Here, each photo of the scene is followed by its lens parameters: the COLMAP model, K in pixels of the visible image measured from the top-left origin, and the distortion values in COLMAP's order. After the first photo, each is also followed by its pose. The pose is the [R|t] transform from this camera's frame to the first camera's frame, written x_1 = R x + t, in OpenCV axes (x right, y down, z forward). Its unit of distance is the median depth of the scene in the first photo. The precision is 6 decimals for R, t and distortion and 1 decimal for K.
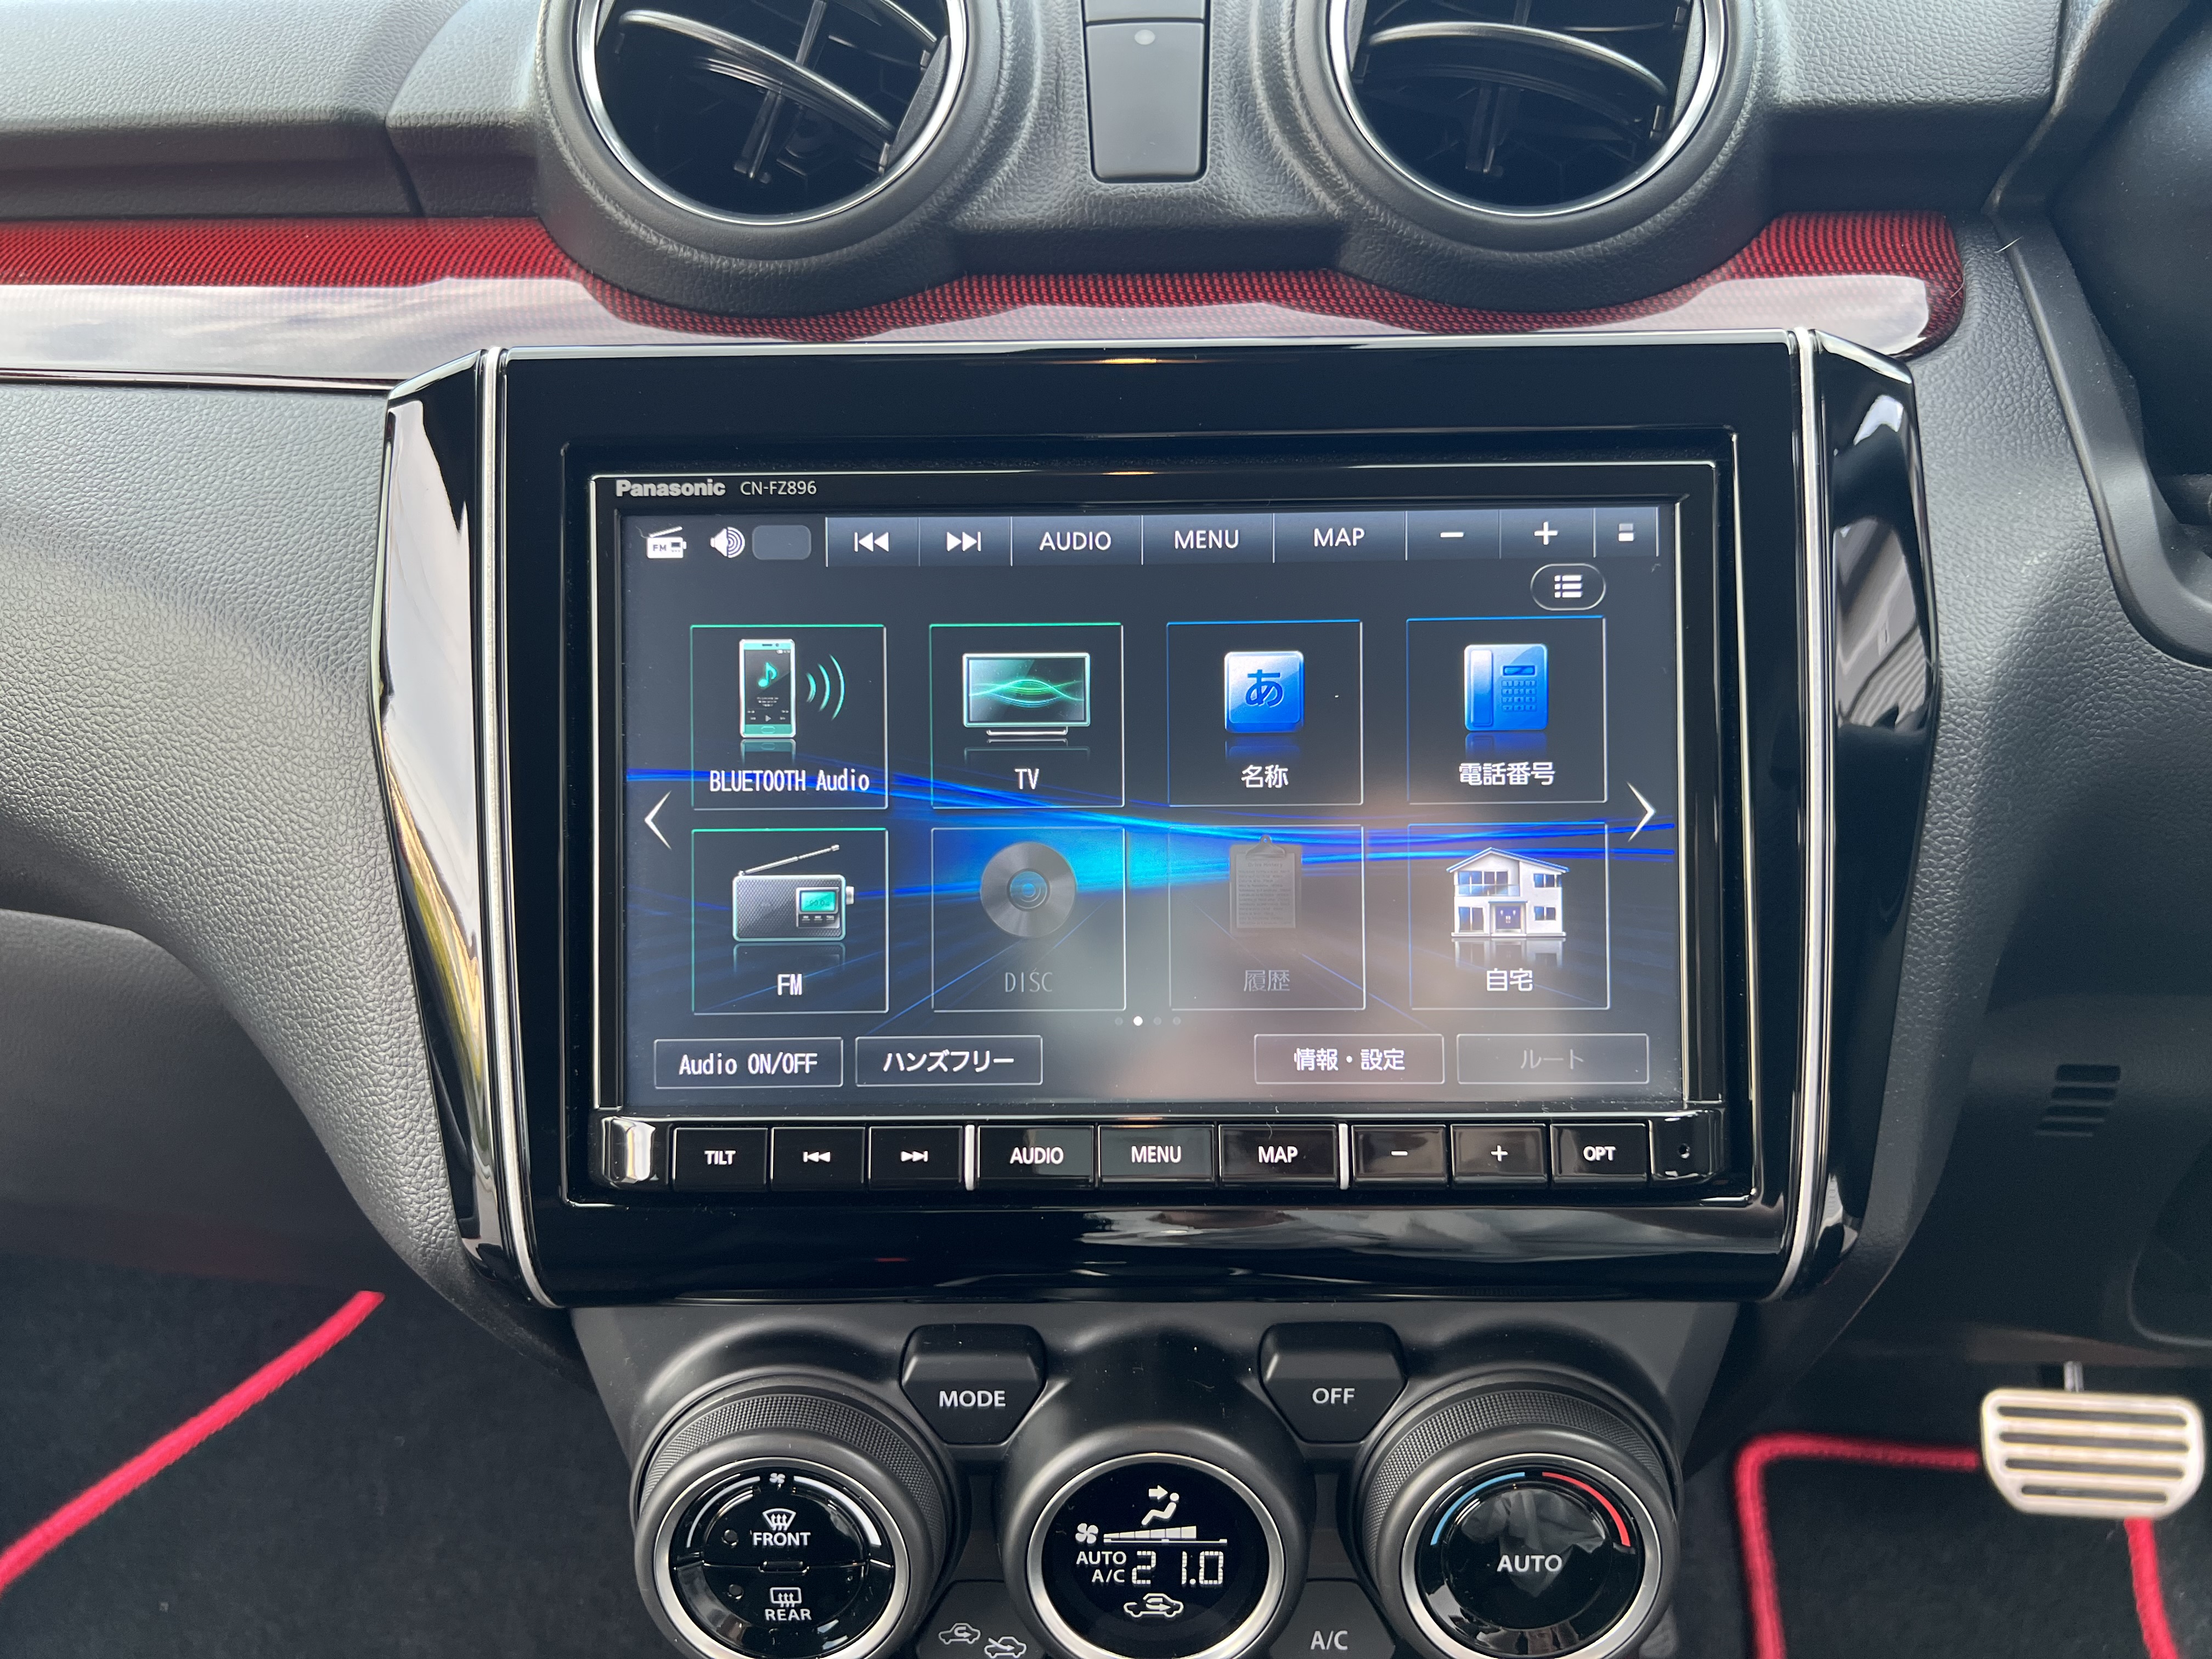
lens RADIAL K [[1665.5, 0, 1103.2], [0, 1665.5, 837.1], [0, 0, 1]] dist [-0.007231, 0.033495]
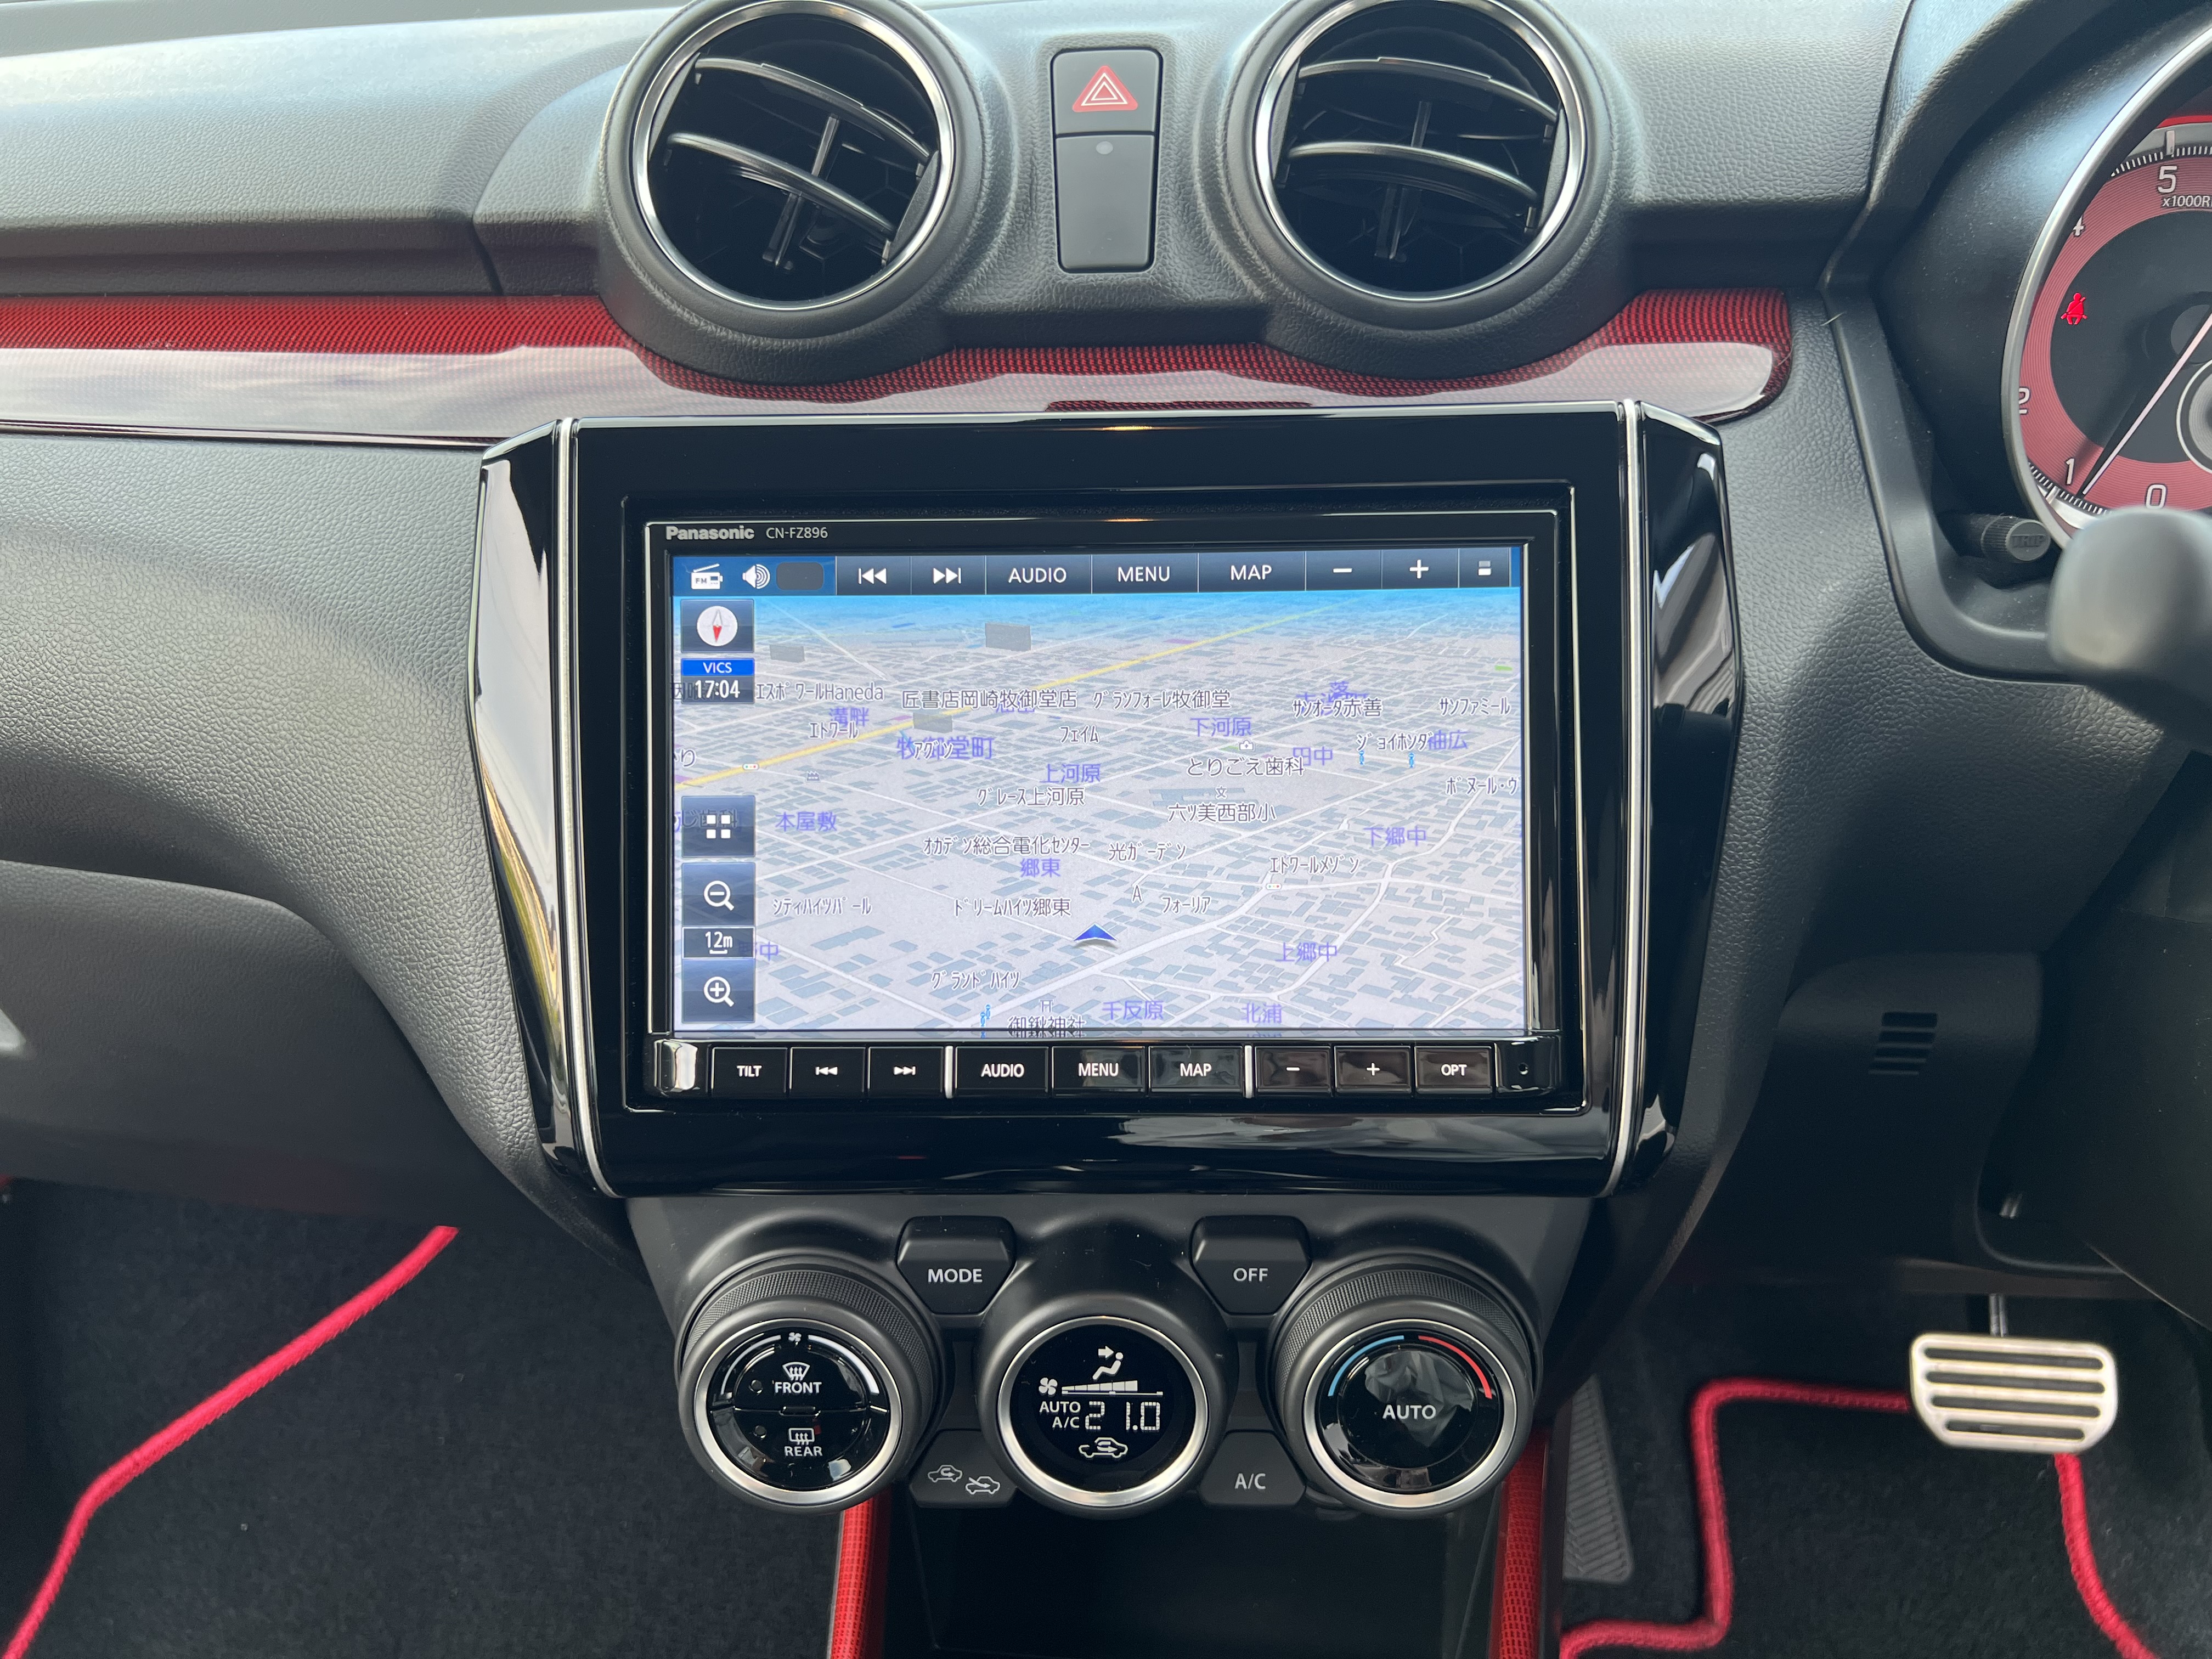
lens RADIAL K [[1650.3, 0, 1106.0], [0, 1650.3, 829.5], [0, 0, 1]] dist [0.030511, -0.001316]
pose [[0.999823, 0.001855, -0.018733, 0.053809], [-0.001834, 0.999998, 0.001150, 0.008469], [0.018735, -0.001115, 0.999824, -0.208917]]
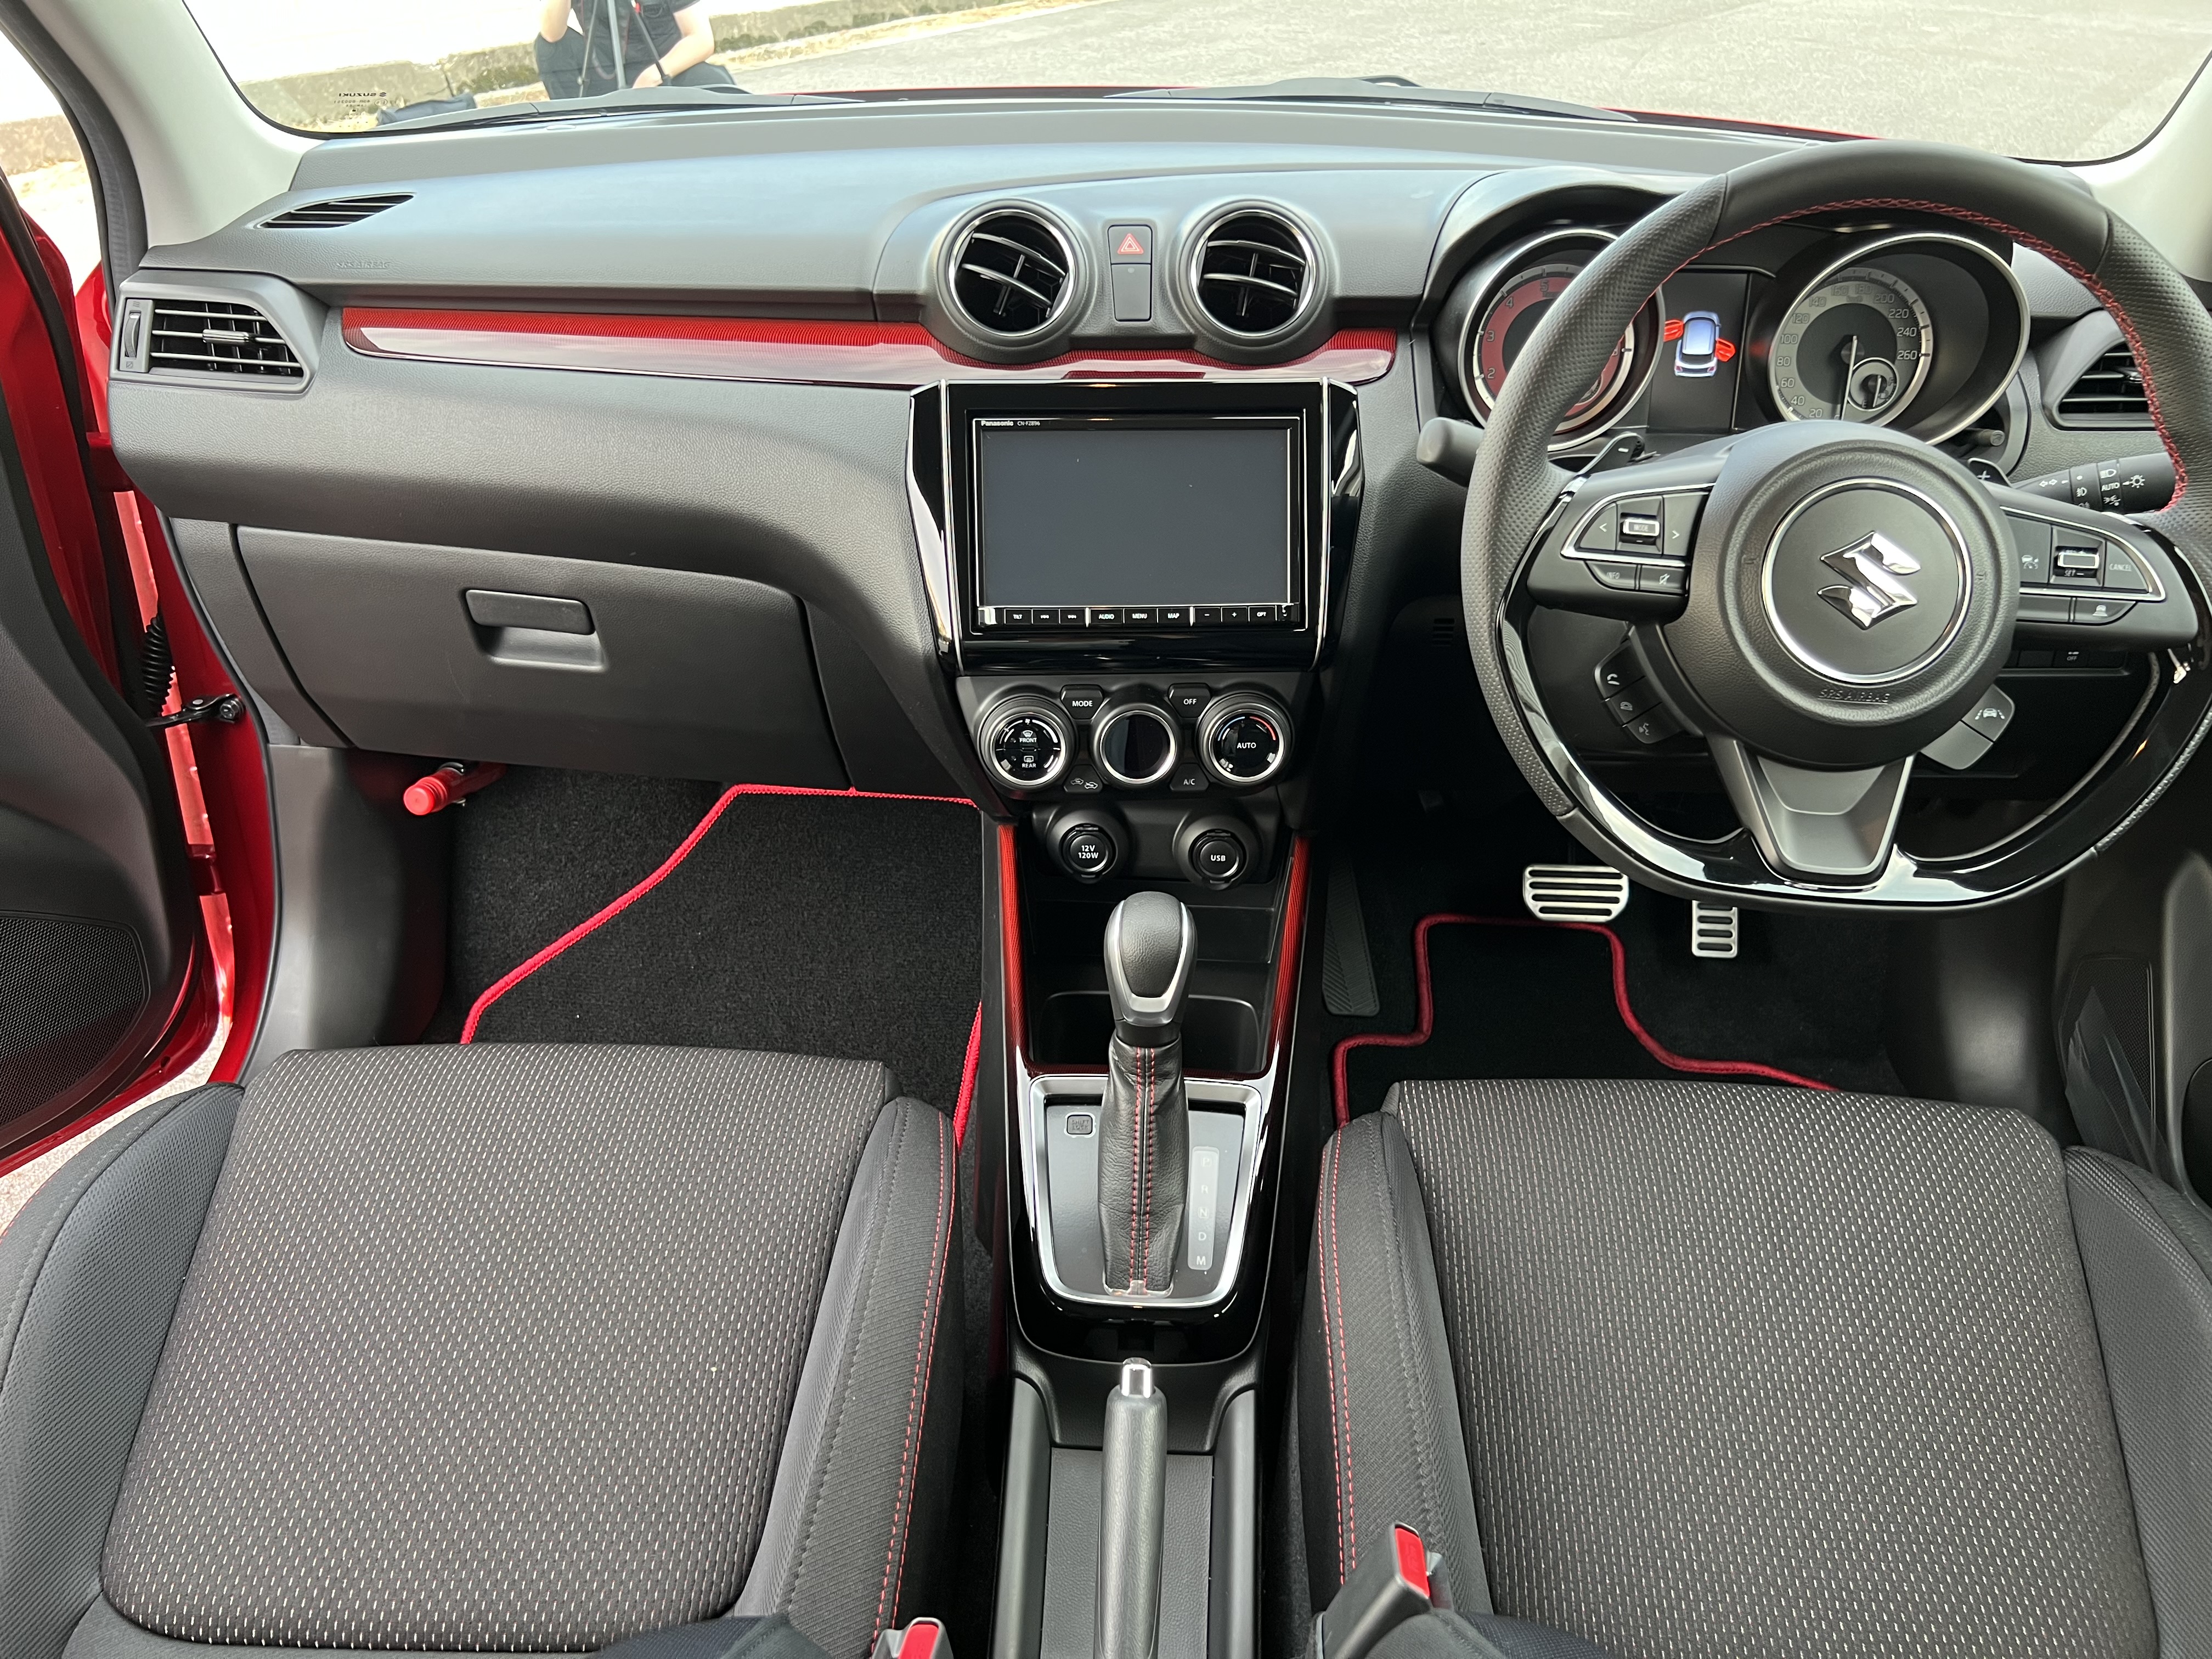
lens RADIAL K [[1688.8, 0, 1088.8], [0, 1688.8, 821.6], [0, 0, 1]] dist [0.187432, -0.000491]
pose [[0.998708, -0.006629, 0.050376, -0.236335], [0.004205, 0.998835, 0.048075, 0.407777], [-0.050636, -0.047801, 0.997573, -2.374163]]
